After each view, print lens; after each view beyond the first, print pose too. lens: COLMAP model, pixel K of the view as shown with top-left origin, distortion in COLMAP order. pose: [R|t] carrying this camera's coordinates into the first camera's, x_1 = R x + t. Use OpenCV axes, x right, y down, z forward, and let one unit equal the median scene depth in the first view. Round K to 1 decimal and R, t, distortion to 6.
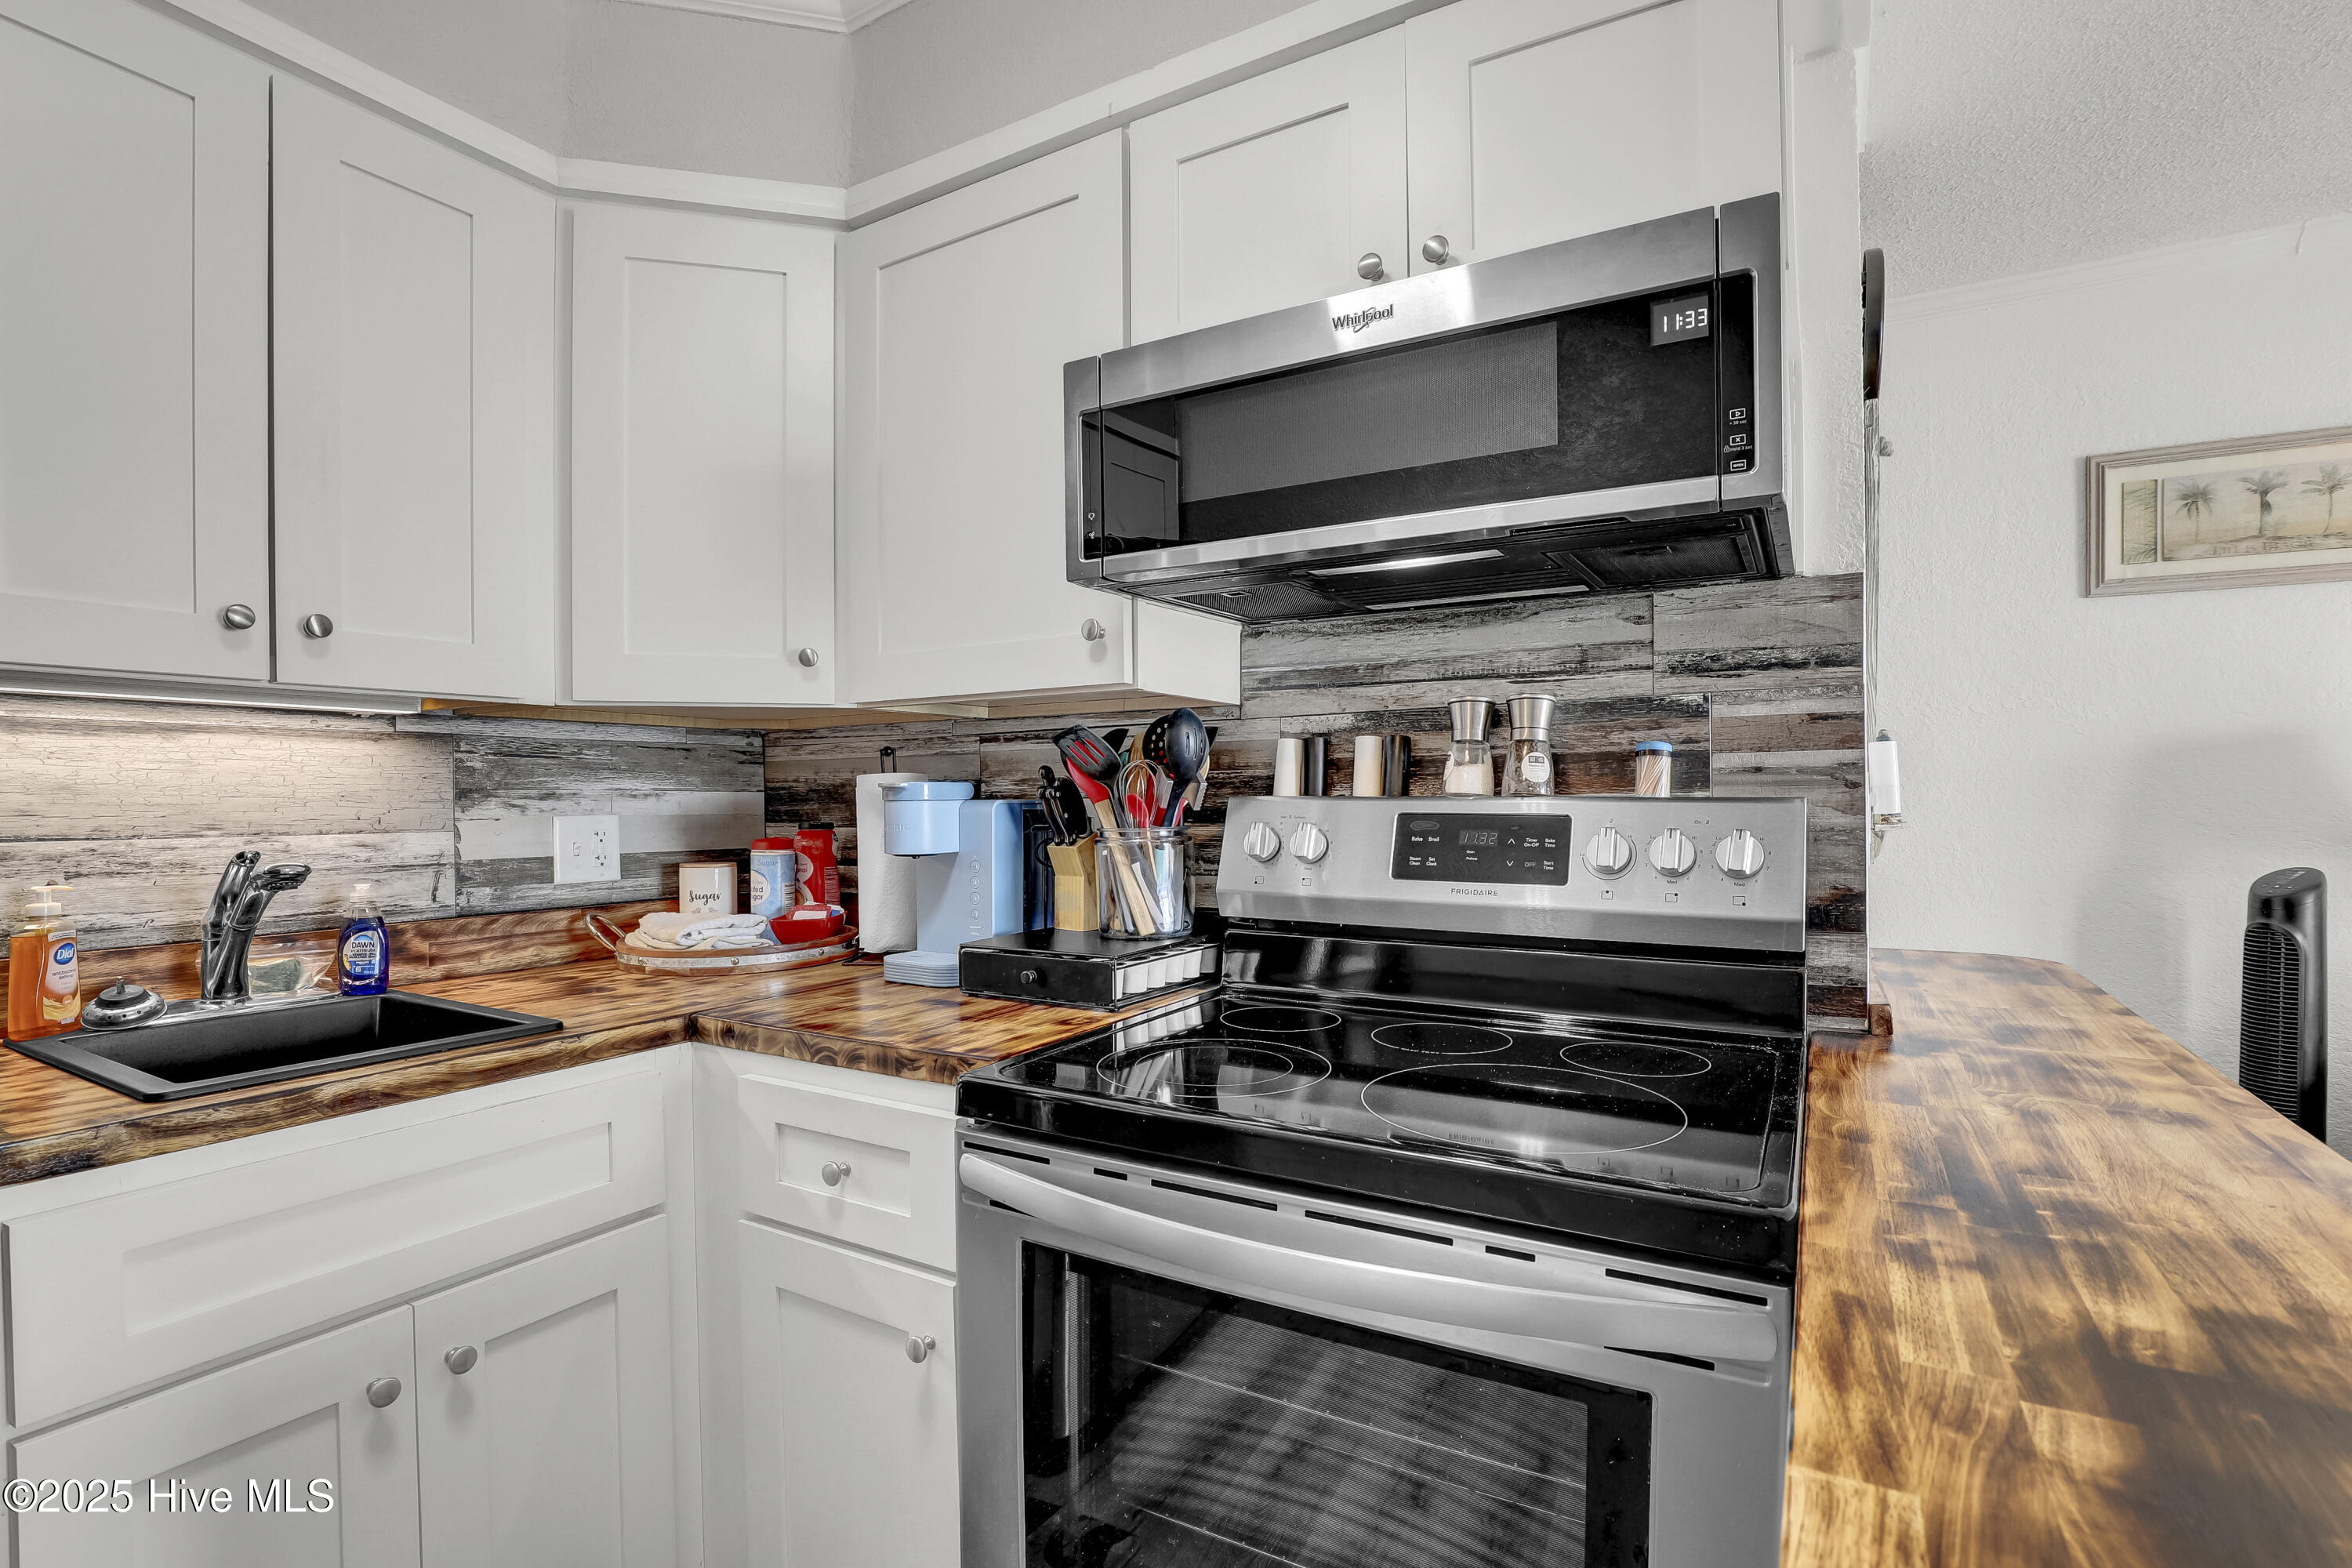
lens RADIAL K [[1056.7, 0, 1176.0], [0, 1056.7, 784.0], [0, 0, 1]] dist [-0.063079, 0.016544]
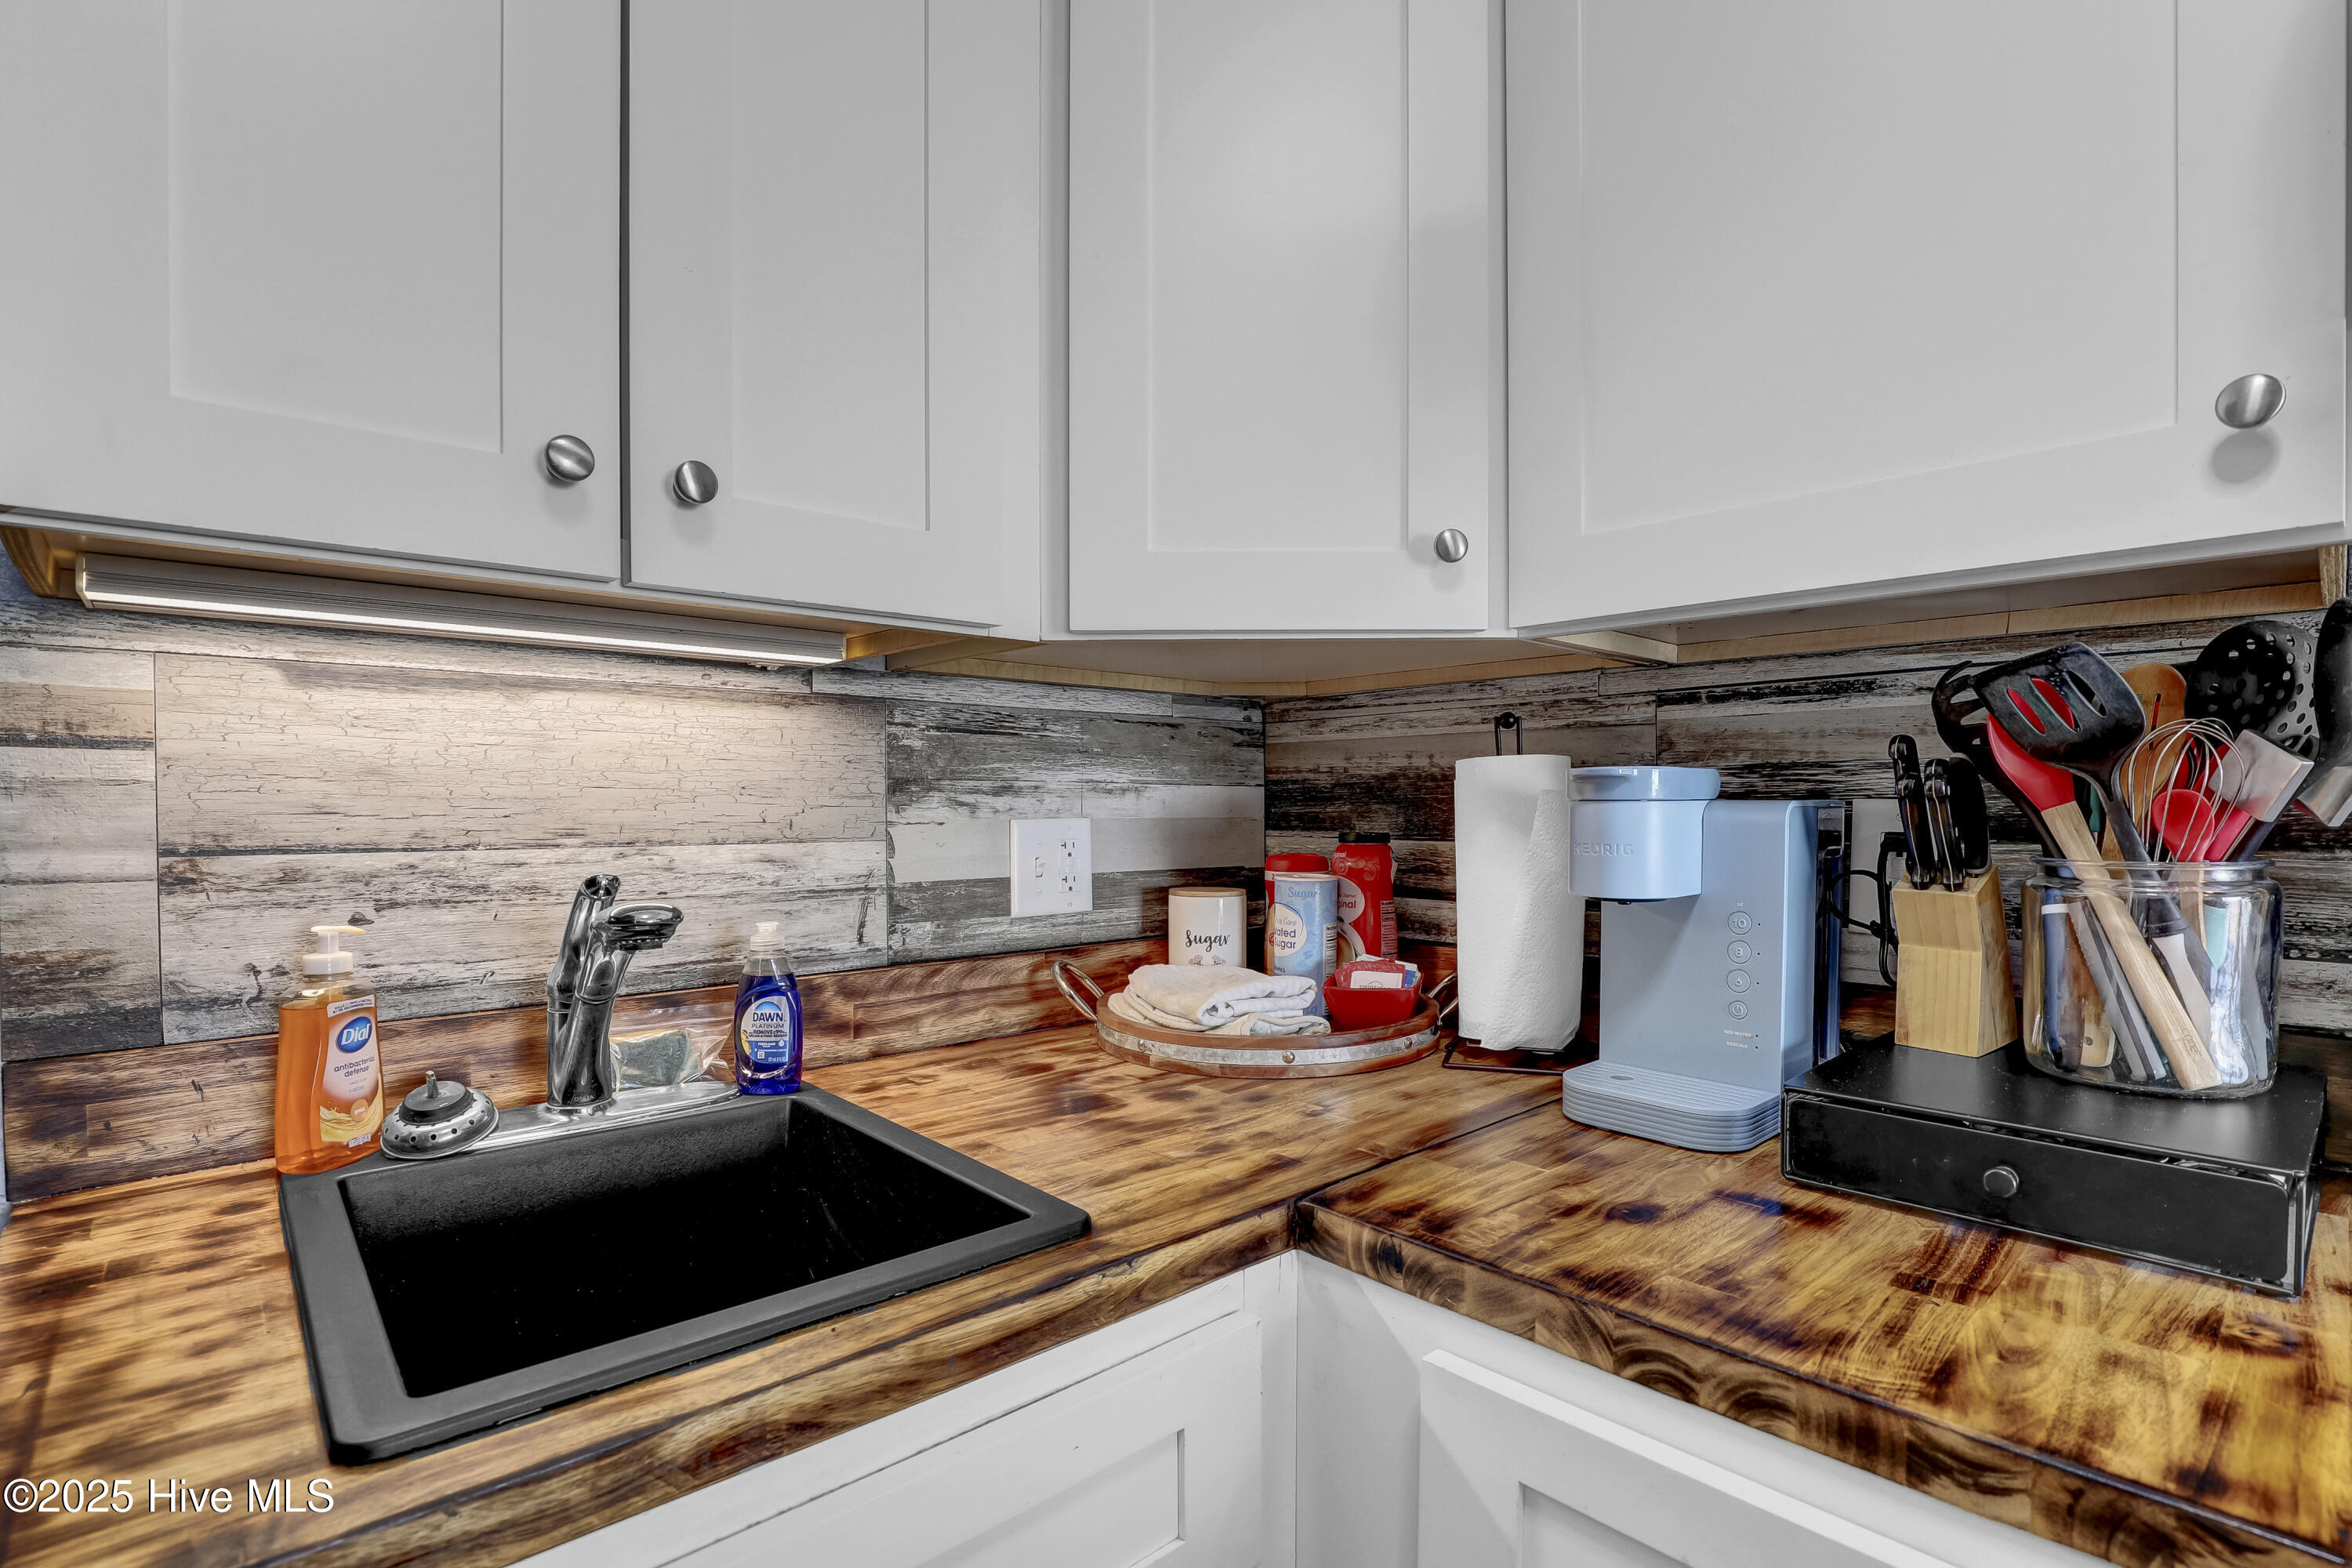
lens RADIAL K [[1143.0, 0, 1176.0], [0, 1143.0, 784.0], [0, 0, 1]] dist [-0.033680, 0.000172]
pose [[0.943651, 0.003155, -0.330927, -0.281317], [-0.002929, 0.999995, 0.001183, 0.007283], [0.330929, -0.000147, 0.943656, 0.363107]]
